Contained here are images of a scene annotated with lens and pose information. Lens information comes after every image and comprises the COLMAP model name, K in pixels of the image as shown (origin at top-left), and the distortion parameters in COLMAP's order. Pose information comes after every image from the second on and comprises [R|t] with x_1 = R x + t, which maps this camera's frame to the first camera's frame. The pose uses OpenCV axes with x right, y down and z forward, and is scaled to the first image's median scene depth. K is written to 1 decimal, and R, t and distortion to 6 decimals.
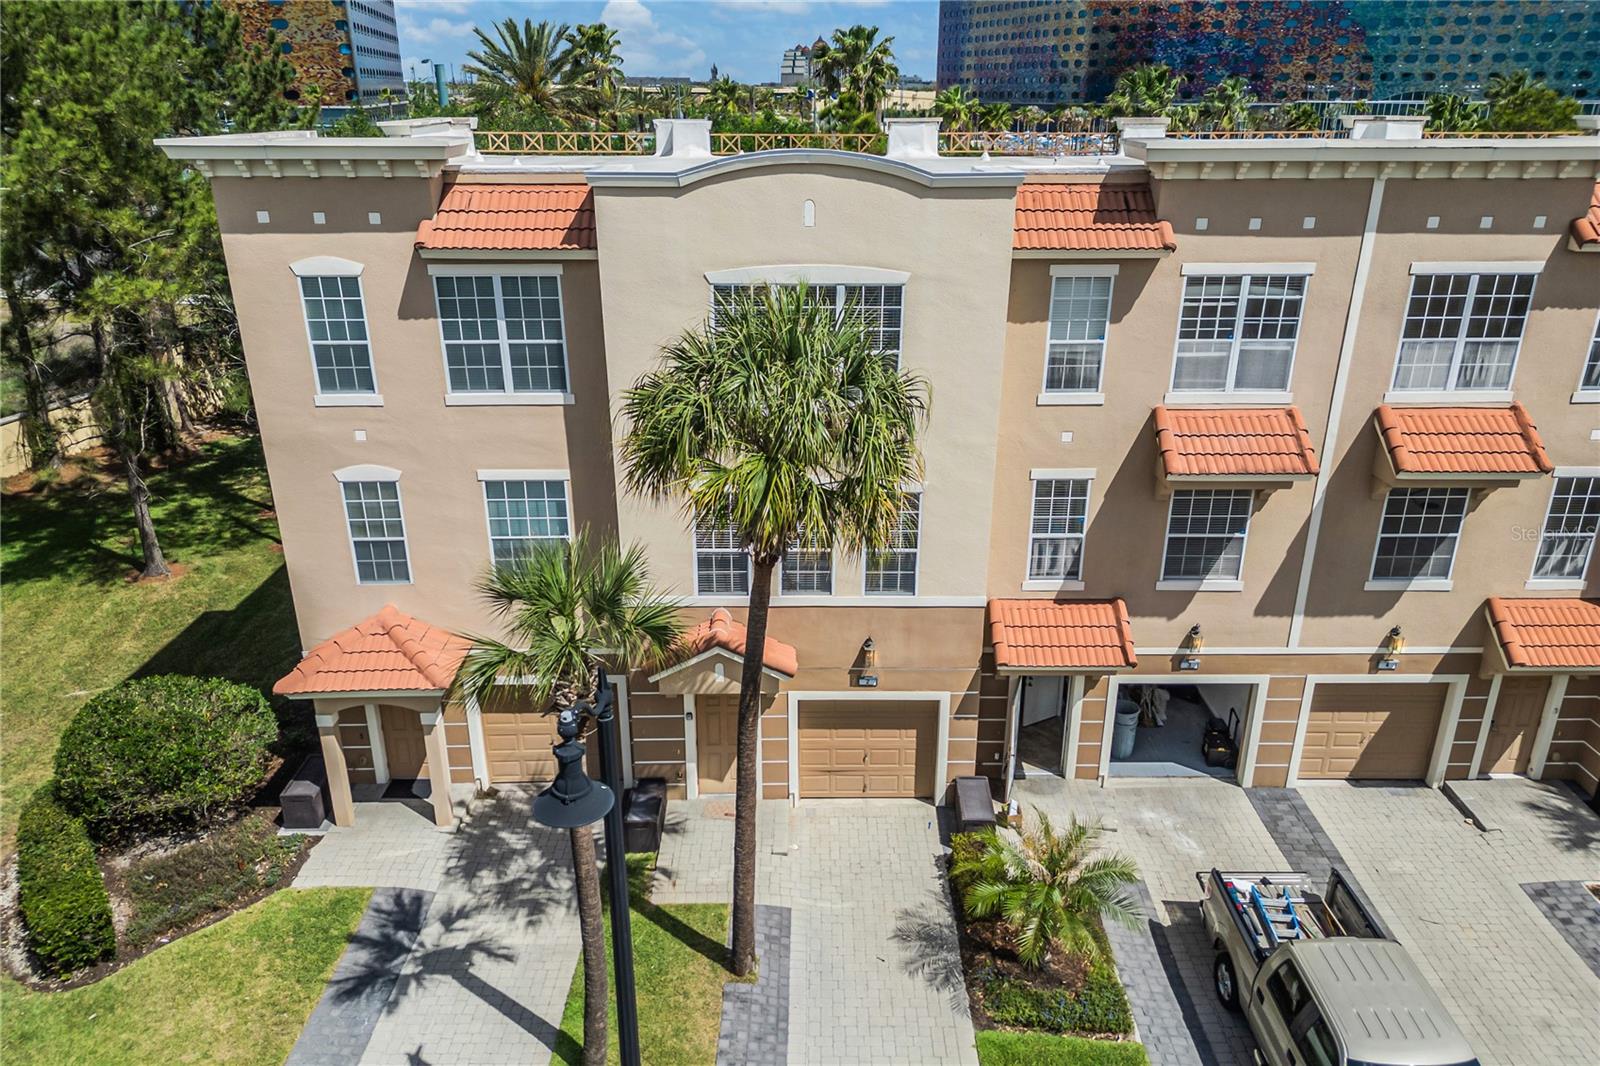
lens RADIAL K [[1121.0, 0, 813.5], [0, 1121.0, 545.2], [0, 0, 1]] dist [0.054773, -0.051931]
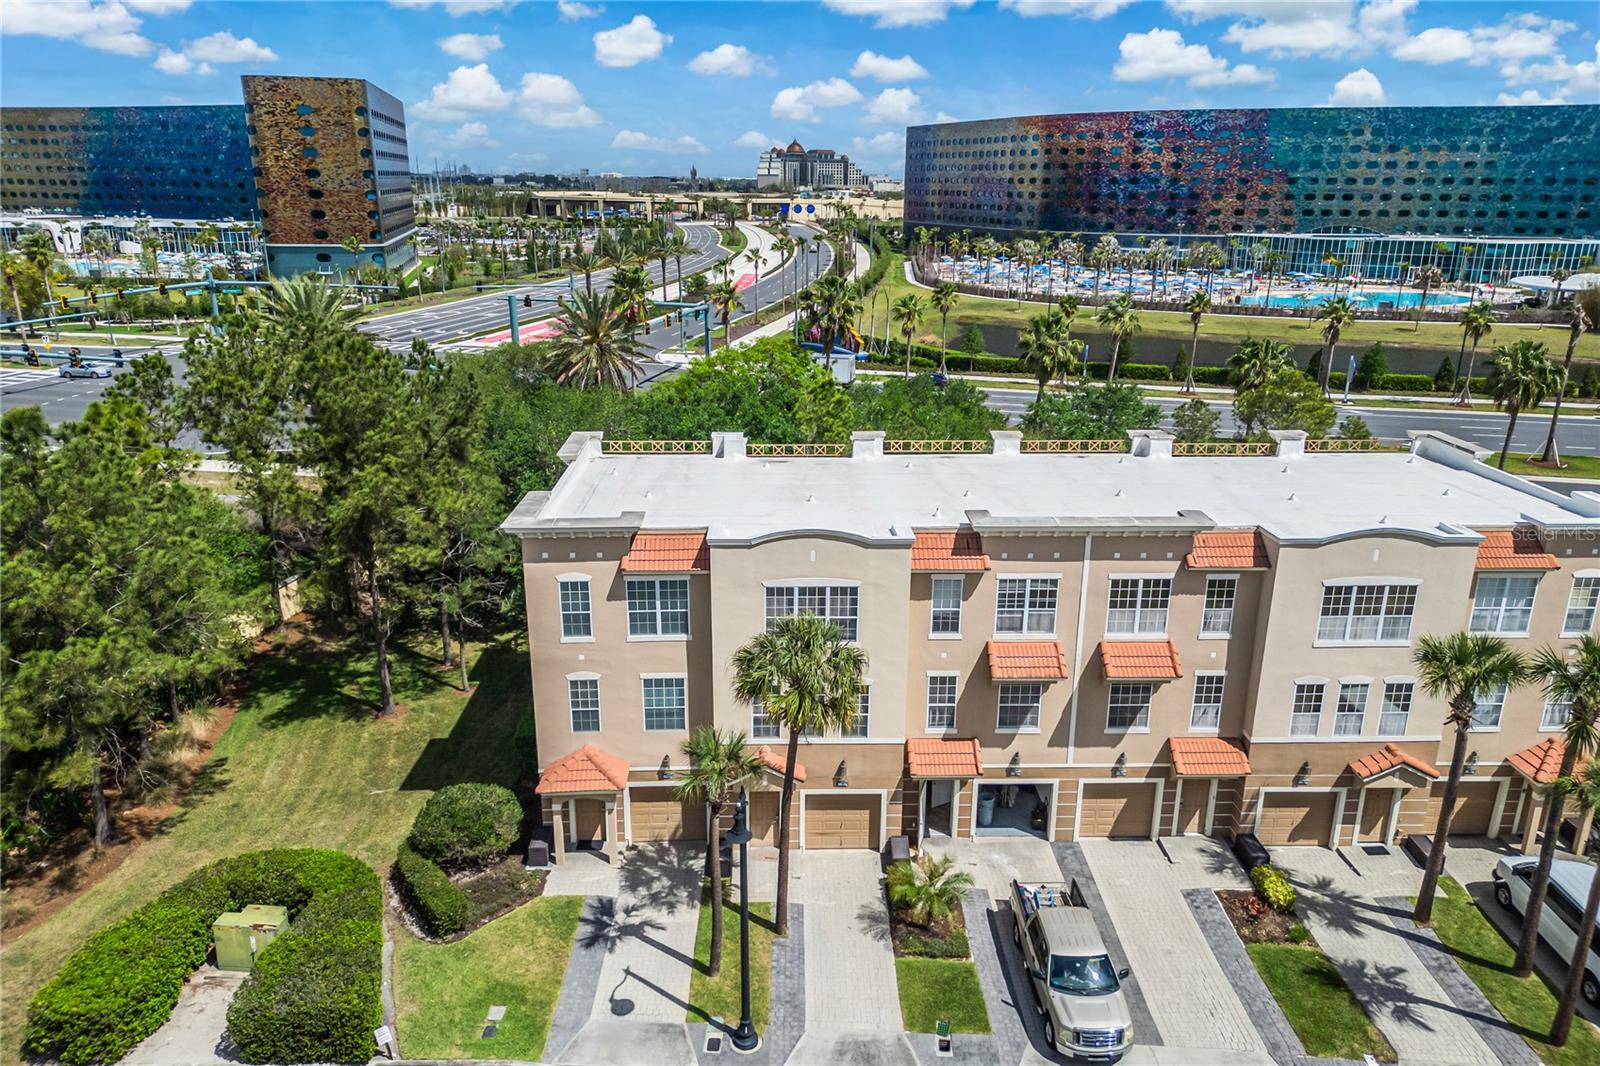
lens RADIAL K [[1121.0, 0, 814.6], [0, 1121.0, 527.6], [0, 0, 1]] dist [0.054773, -0.051931]
pose [[0.999725, -0.000277, 0.023443, -0.043696], [0.002339, 0.996117, -0.088007, -0.144567], [-0.023328, 0.088038, 0.995844, -0.936474]]
